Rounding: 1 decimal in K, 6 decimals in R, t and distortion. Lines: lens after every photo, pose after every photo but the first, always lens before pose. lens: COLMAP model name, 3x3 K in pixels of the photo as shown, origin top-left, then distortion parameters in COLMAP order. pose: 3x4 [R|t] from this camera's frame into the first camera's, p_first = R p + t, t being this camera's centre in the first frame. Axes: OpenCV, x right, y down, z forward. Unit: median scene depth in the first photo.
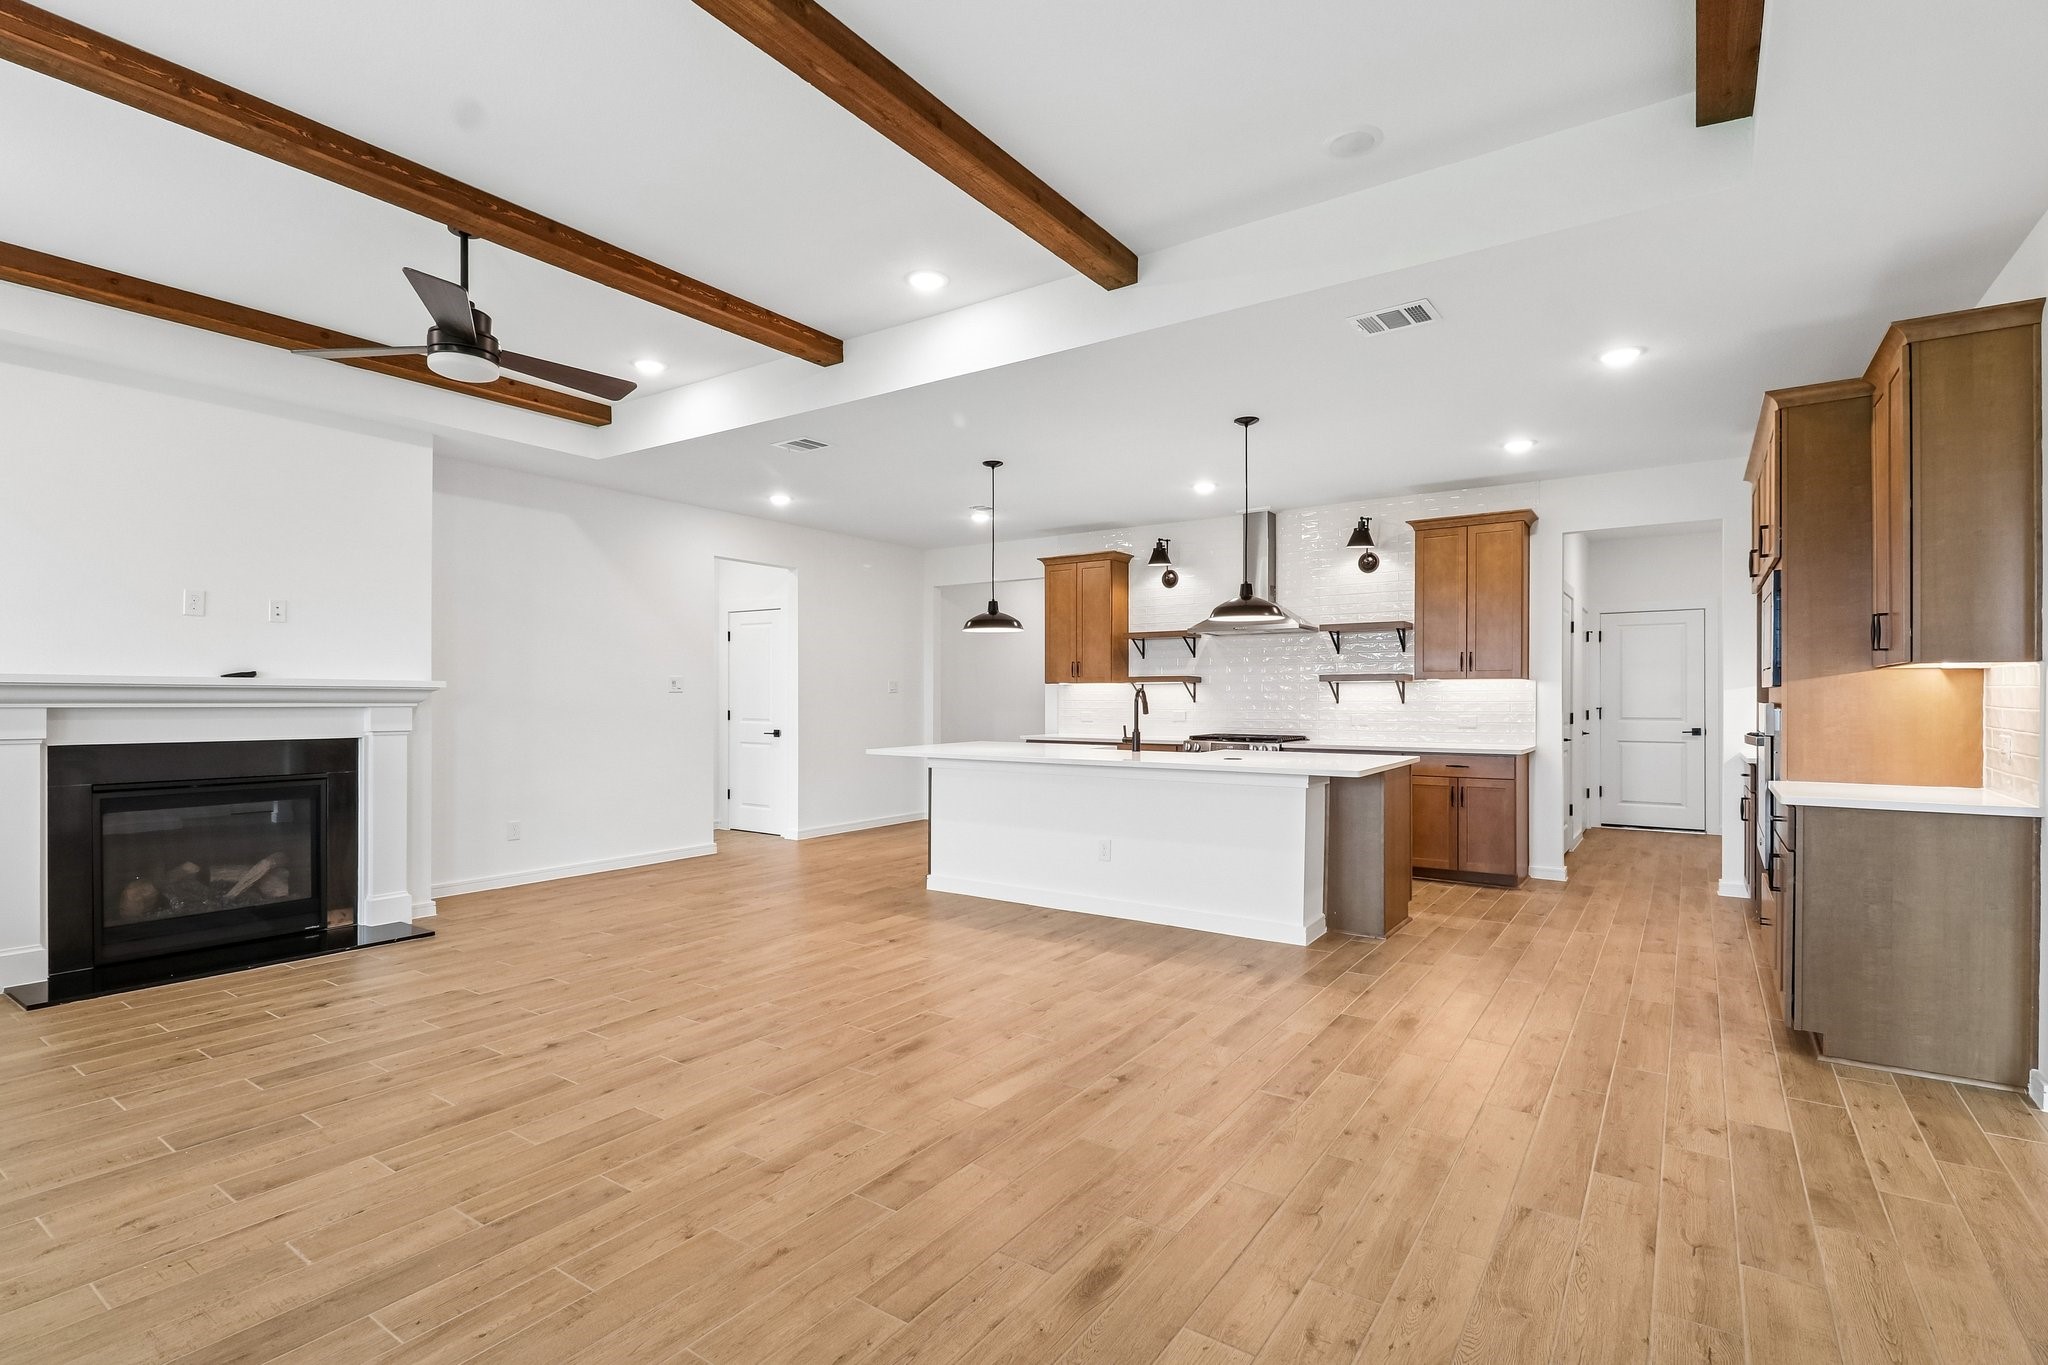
lens RADIAL K [[933.4, 0, 1024.0], [0, 933.4, 682.5], [0, 0, 1]] dist [0.019202, -0.013199]
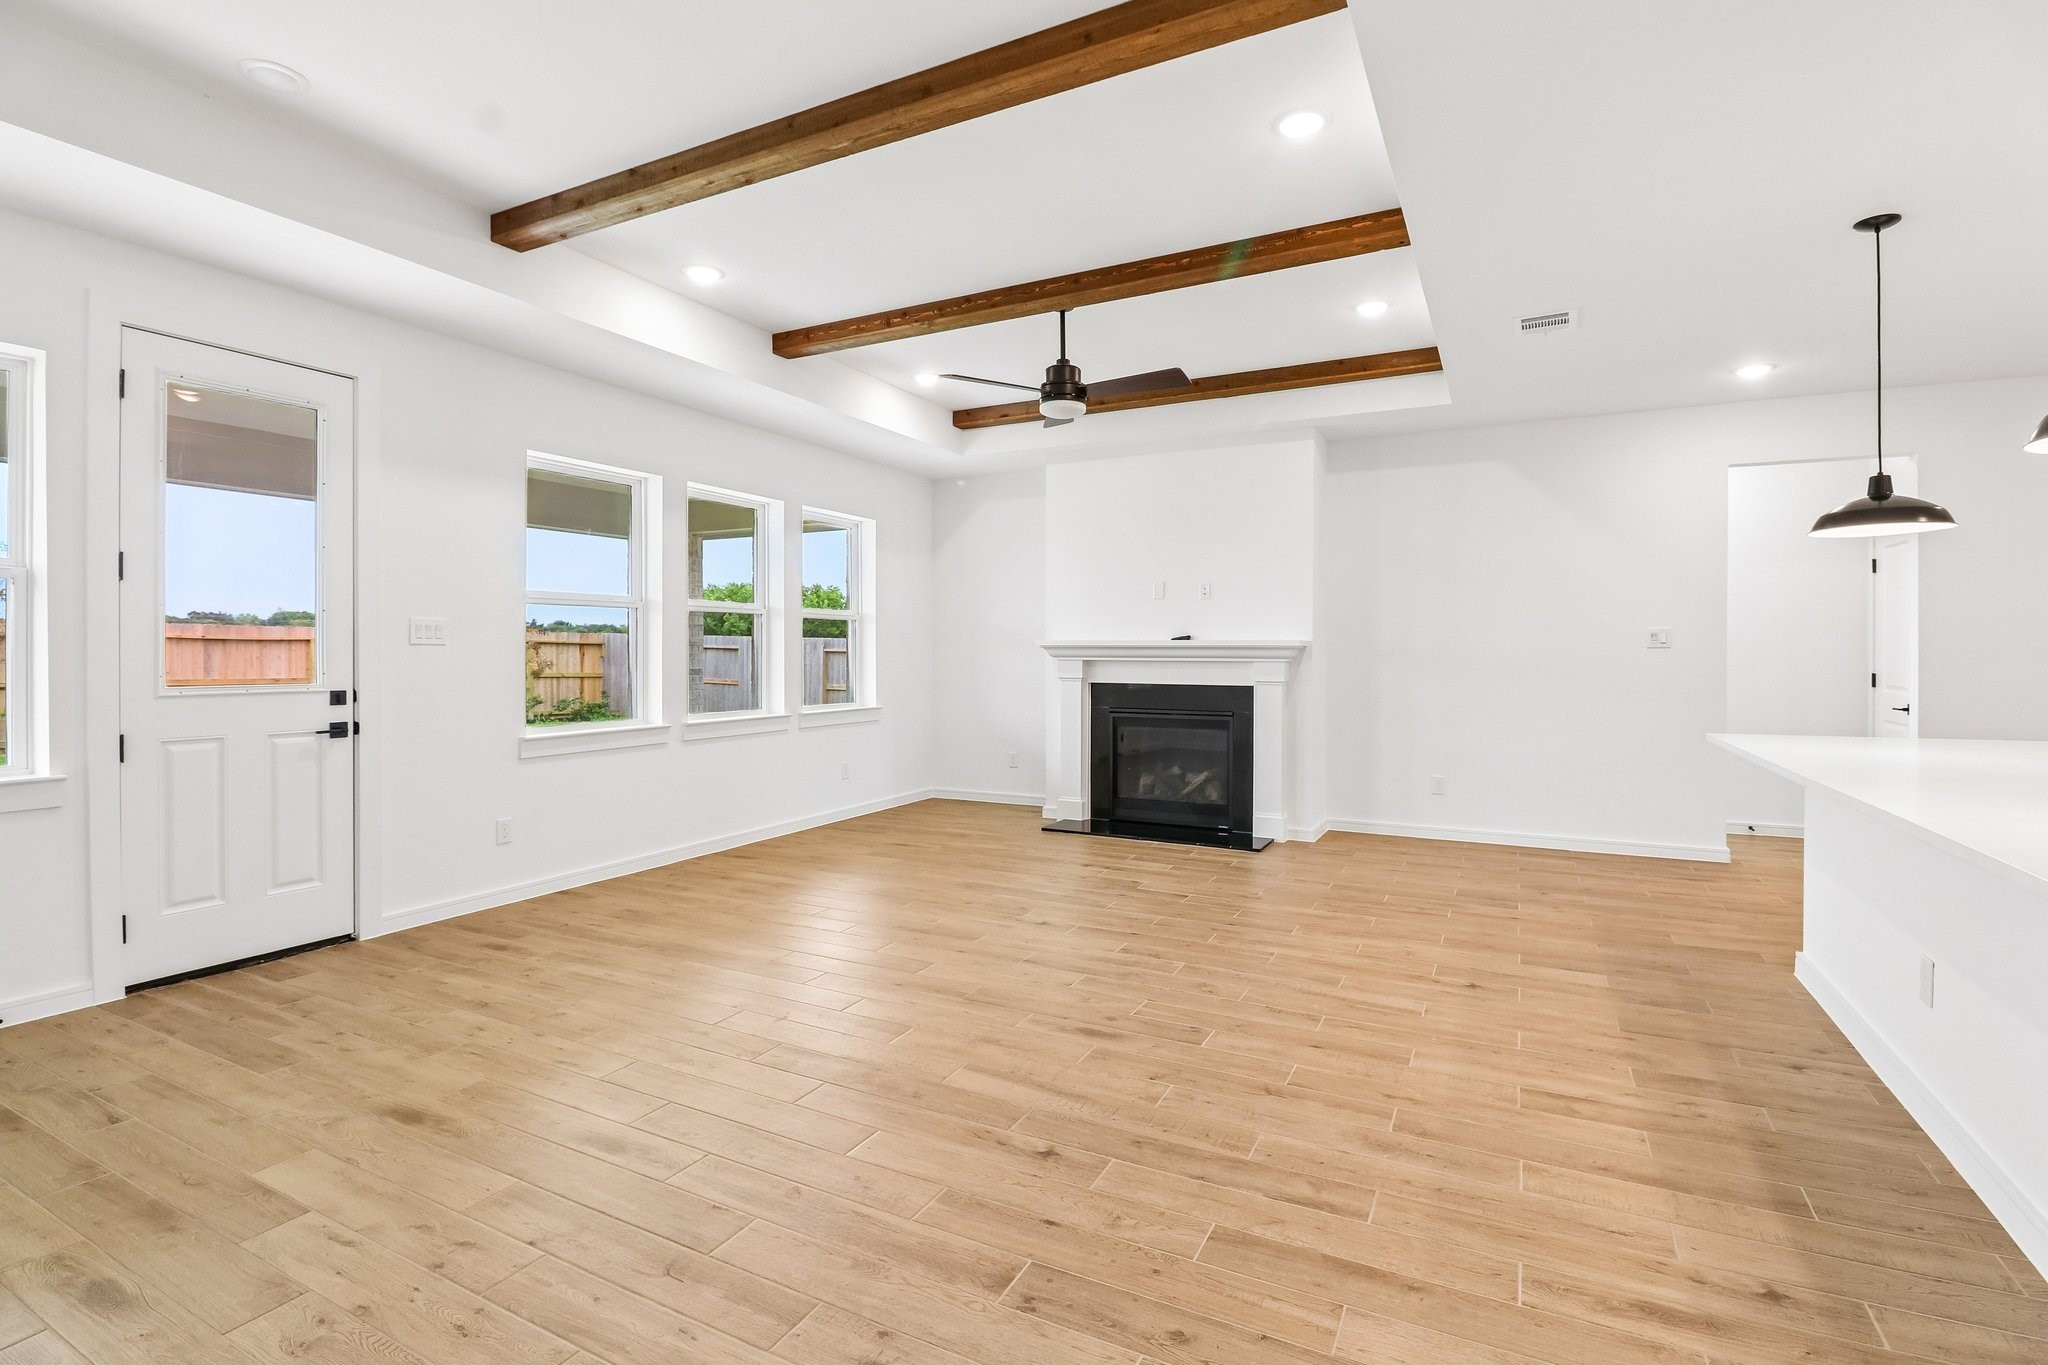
lens RADIAL K [[946.7, 0, 1029.9], [0, 946.7, 656.1], [0, 0, 1]] dist [0.008920, -0.015076]
pose [[0.148435, 0.003016, -0.988918, 0.597110], [0.015930, 0.999858, 0.005440, 0.007882], [0.988794, -0.016561, 0.148366, 0.602603]]
